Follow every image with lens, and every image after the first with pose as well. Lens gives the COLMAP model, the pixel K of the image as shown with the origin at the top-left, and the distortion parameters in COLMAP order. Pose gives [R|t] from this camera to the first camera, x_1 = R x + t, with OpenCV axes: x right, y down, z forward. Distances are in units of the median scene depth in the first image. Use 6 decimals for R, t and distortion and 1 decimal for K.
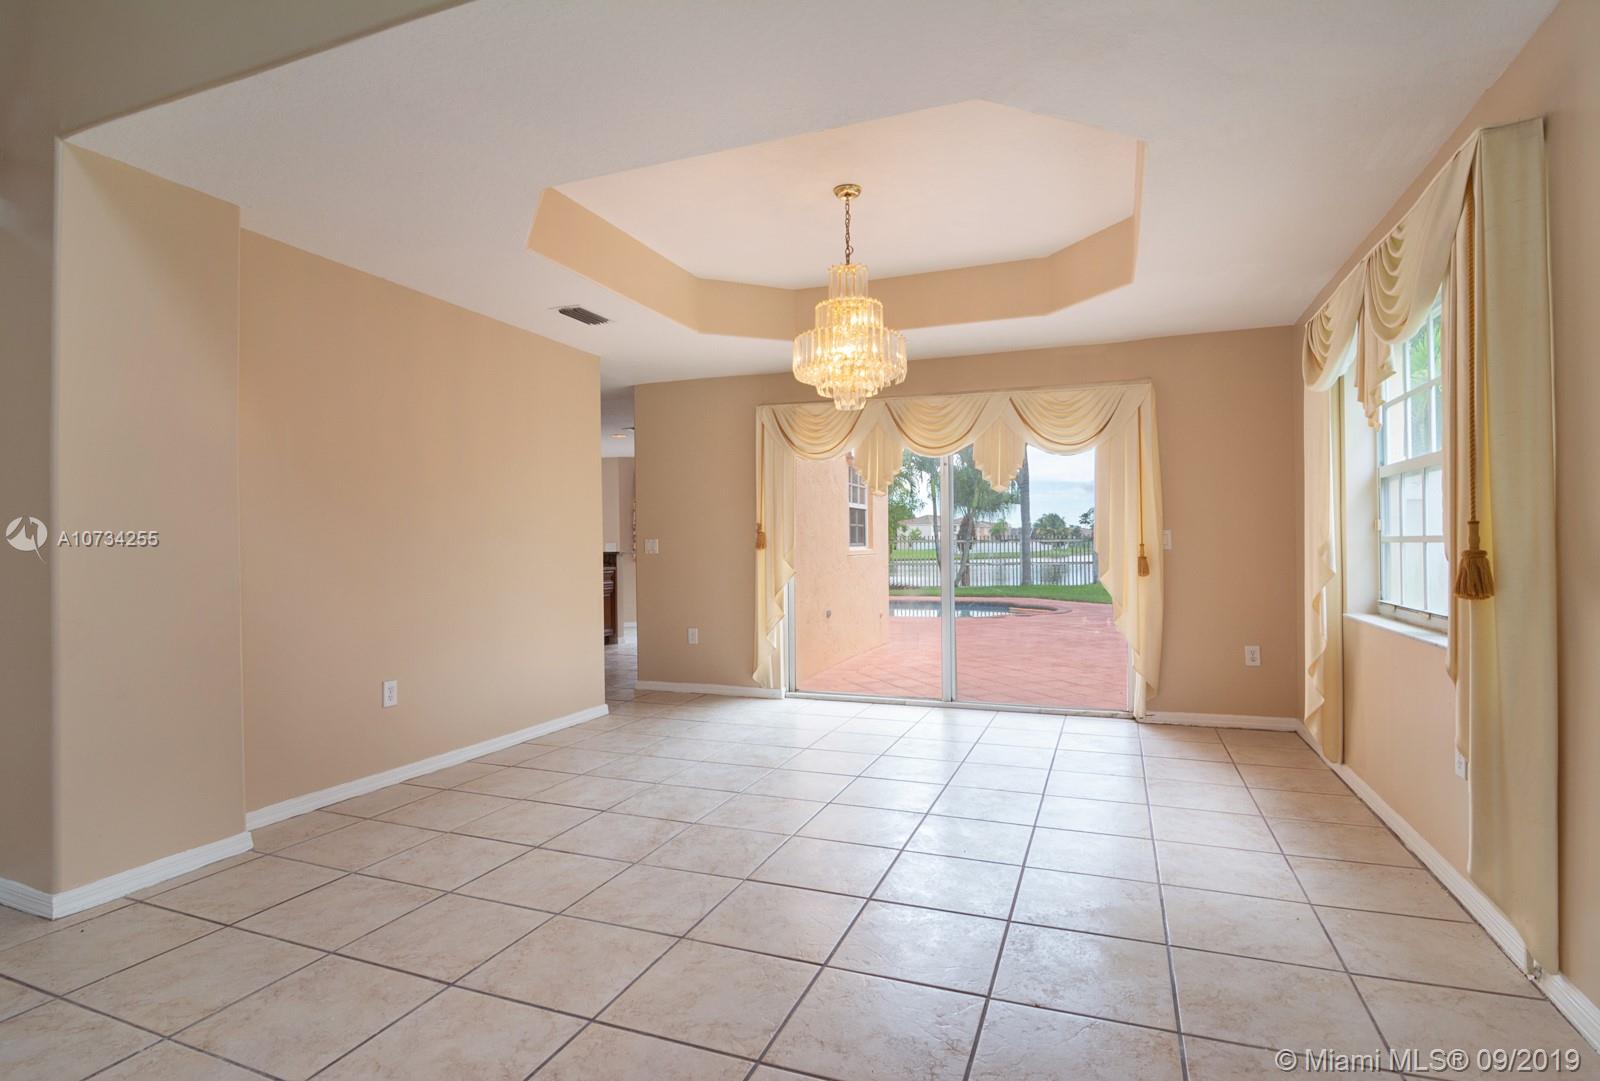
lens RADIAL K [[797.3, 0, 796.6], [0, 797.3, 539.5], [0, 0, 1]] dist [-0.015025, -0.003533]
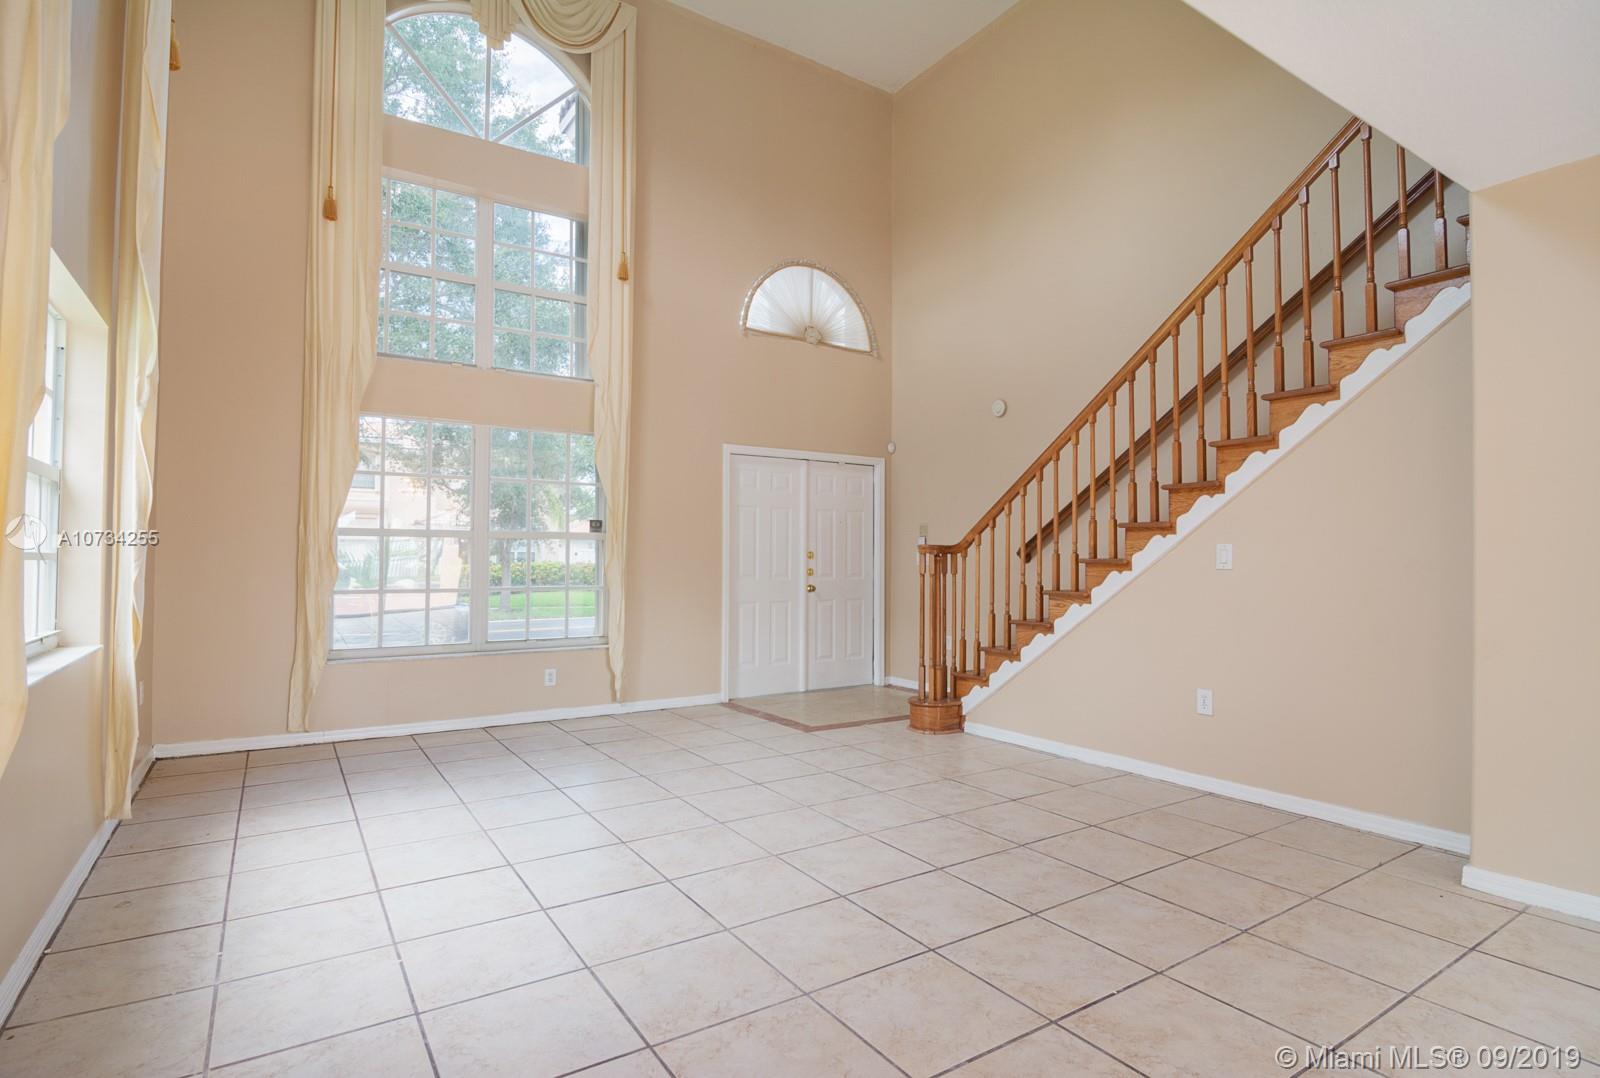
lens RADIAL K [[797.3, 0, 791.1], [0, 797.3, 541.2], [0, 0, 1]] dist [-0.015025, -0.003533]
pose [[-0.580186, -0.010128, -0.814421, 0.361672], [0.011247, 0.999728, -0.020445, -0.001184], [0.814406, -0.021022, -0.579914, 0.576650]]
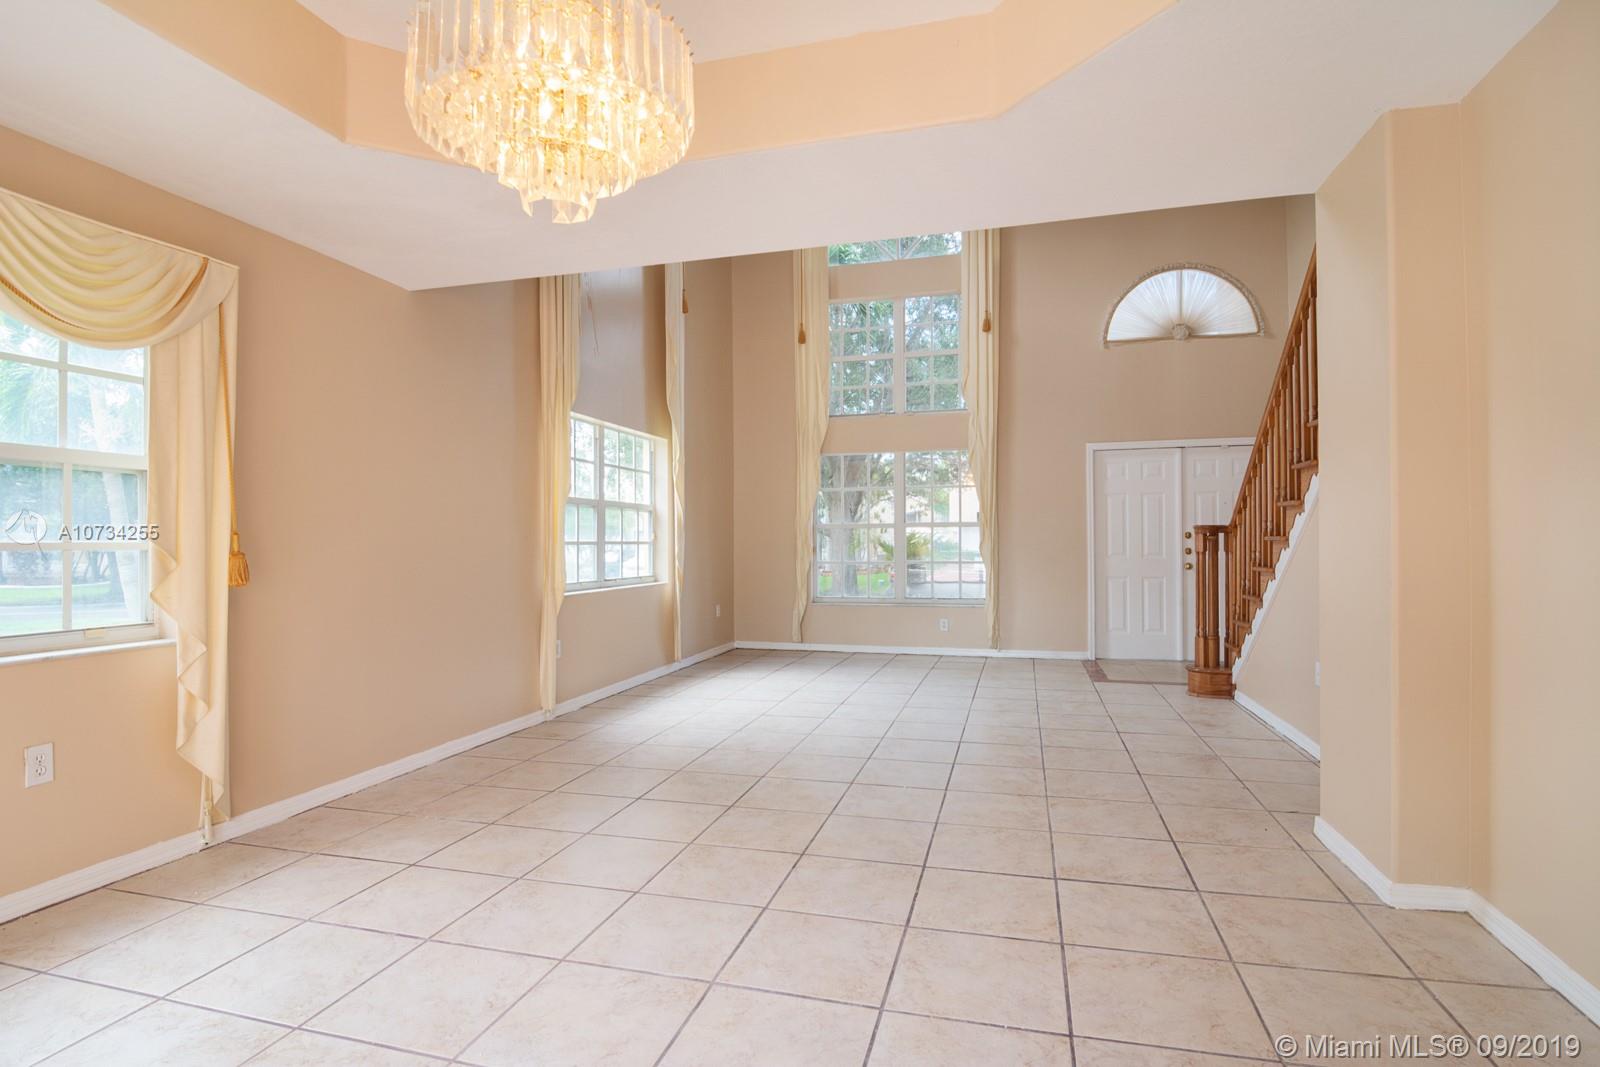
lens RADIAL K [[797.3, 0, 804.3], [0, 797.3, 537.3], [0, 0, 1]] dist [-0.015025, -0.003533]
pose [[-0.994013, 0.015621, -0.108136, -0.012977], [0.017514, 0.999709, -0.016579, 0.015021], [0.107846, -0.018373, -0.993998, 1.436162]]
